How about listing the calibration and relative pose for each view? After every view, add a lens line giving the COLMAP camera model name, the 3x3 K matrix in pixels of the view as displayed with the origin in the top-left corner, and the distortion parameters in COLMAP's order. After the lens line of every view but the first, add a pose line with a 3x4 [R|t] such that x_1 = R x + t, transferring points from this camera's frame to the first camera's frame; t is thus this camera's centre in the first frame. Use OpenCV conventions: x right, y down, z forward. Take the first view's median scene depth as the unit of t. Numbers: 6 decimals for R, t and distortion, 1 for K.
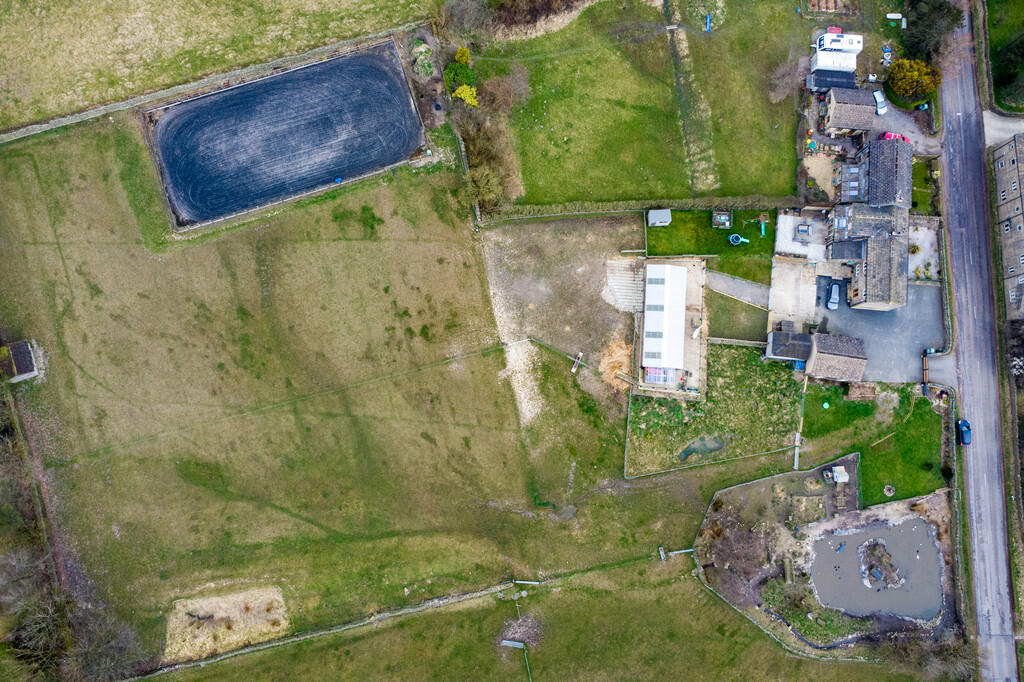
lens RADIAL K [[712.9, 0, 512.0], [0, 712.9, 341.0], [0, 0, 1]] dist [0.004827, 0.000376]
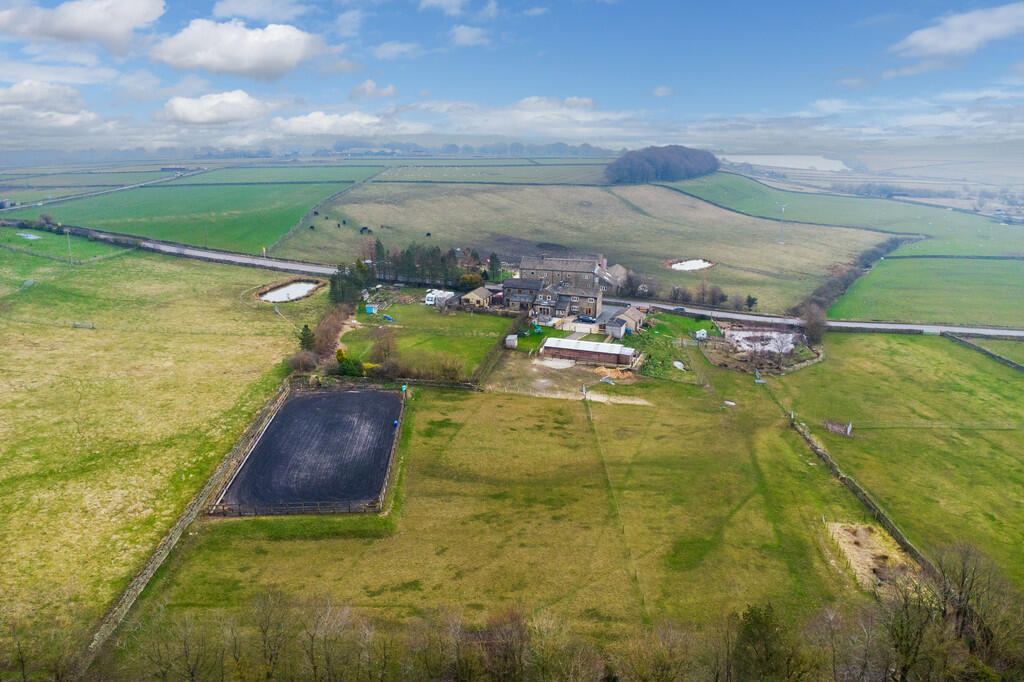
lens RADIAL K [[735.5, 0, 512.0], [0, 735.5, 341.0], [0, 0, 1]] dist [0.001503, 0.002365]
pose [[0.254164, -0.297880, 0.920146, -1.117759], [0.958662, 0.203441, -0.198943, 0.112185], [-0.127934, 0.932673, 0.337274, 0.525064]]
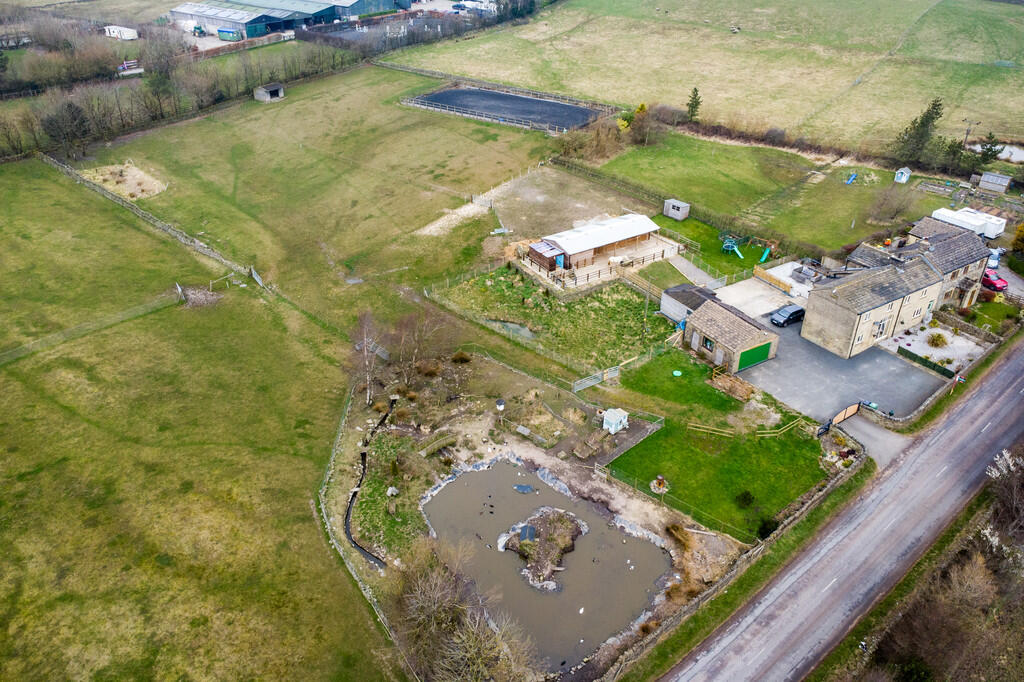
lens RADIAL K [[712.9, 0, 512.0], [0, 712.9, 341.0], [0, 0, 1]] dist [0.004827, 0.000376]
pose [[0.615196, 0.413222, -0.671403, 0.785474], [-0.782255, 0.425852, -0.454673, 0.504595], [0.098038, 0.804921, 0.585227, 0.576264]]
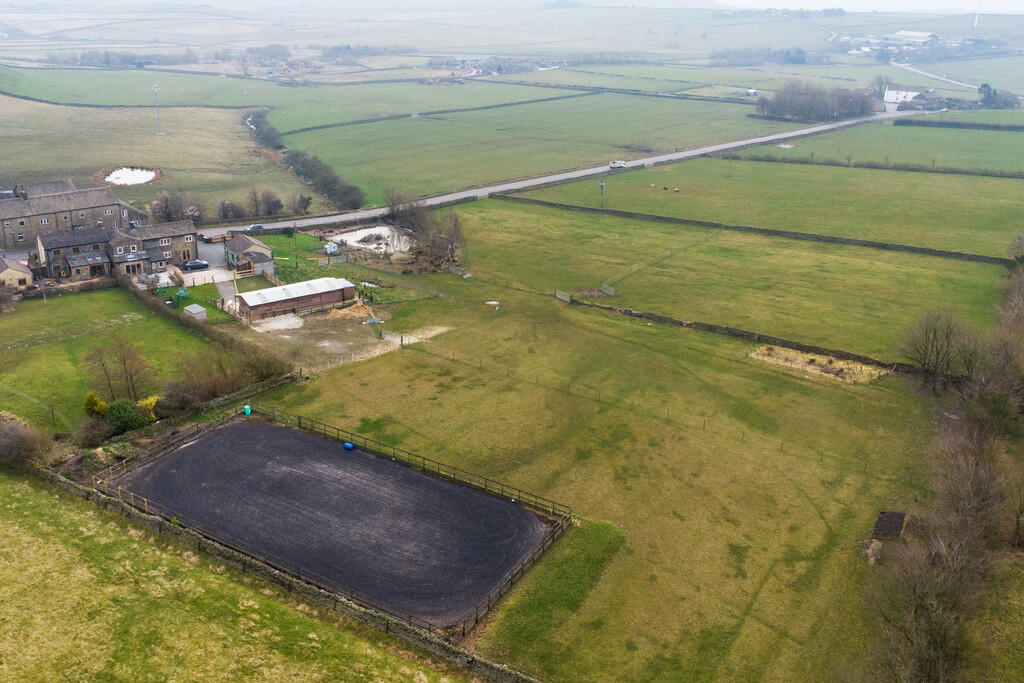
lens RADIAL K [[913.6, 0, 498.2], [0, 913.6, 341.1], [0, 0, 1]] dist [-0.005017, 0.009501]
pose [[-0.657565, -0.309025, 0.687103, -0.903471], [0.741782, -0.106028, 0.662207, -0.685500], [-0.131787, 0.945125, 0.298950, 0.628548]]
